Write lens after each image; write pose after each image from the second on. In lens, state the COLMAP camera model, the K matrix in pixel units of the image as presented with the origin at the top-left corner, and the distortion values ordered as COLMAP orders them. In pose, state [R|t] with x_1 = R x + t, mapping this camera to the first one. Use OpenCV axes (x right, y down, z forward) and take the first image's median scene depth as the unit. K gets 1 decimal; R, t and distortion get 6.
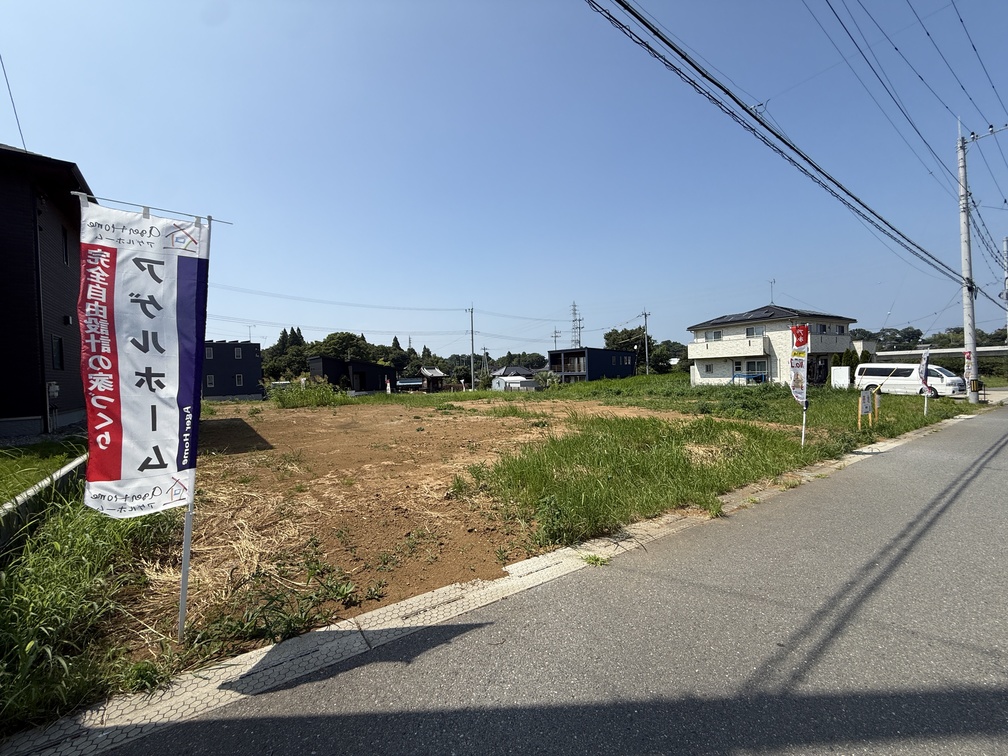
lens RADIAL K [[408.1, 0, 504.0], [0, 408.1, 378.0], [0, 0, 1]] dist [-0.000734, 0.000061]
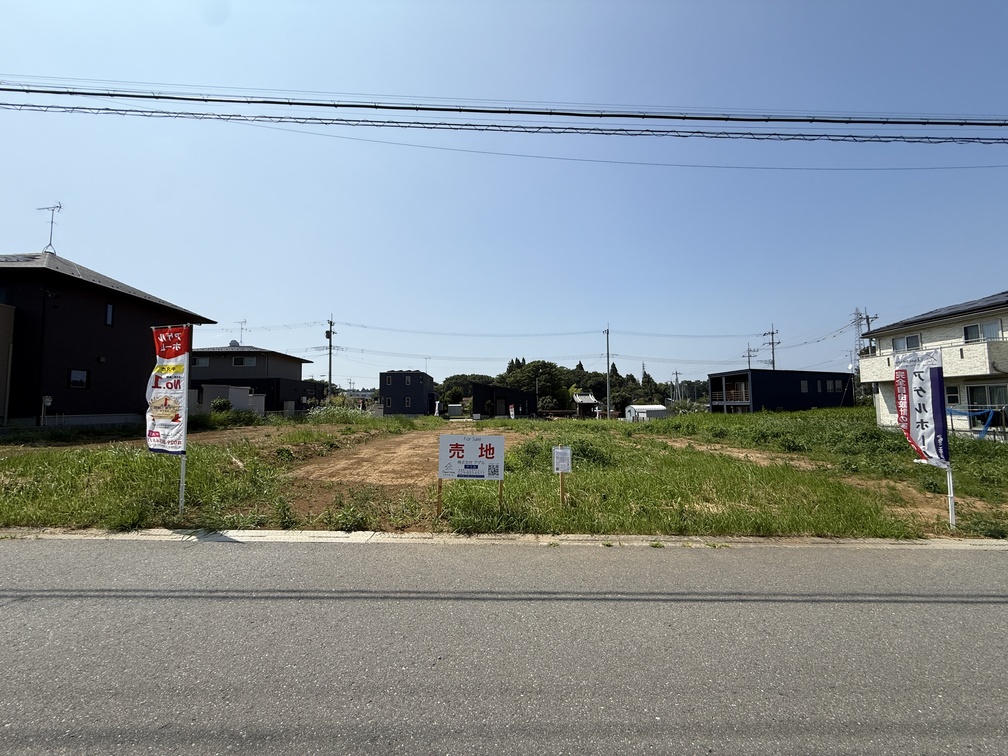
lens RADIAL K [[408.1, 0, 504.0], [0, 408.1, 378.0], [0, 0, 1]] dist [-0.000734, 0.000061]
pose [[0.825102, -0.011932, -0.564858, 0.246962], [-0.025200, 0.998005, -0.057893, -0.002895], [0.564422, 0.062002, 0.823155, 0.122787]]
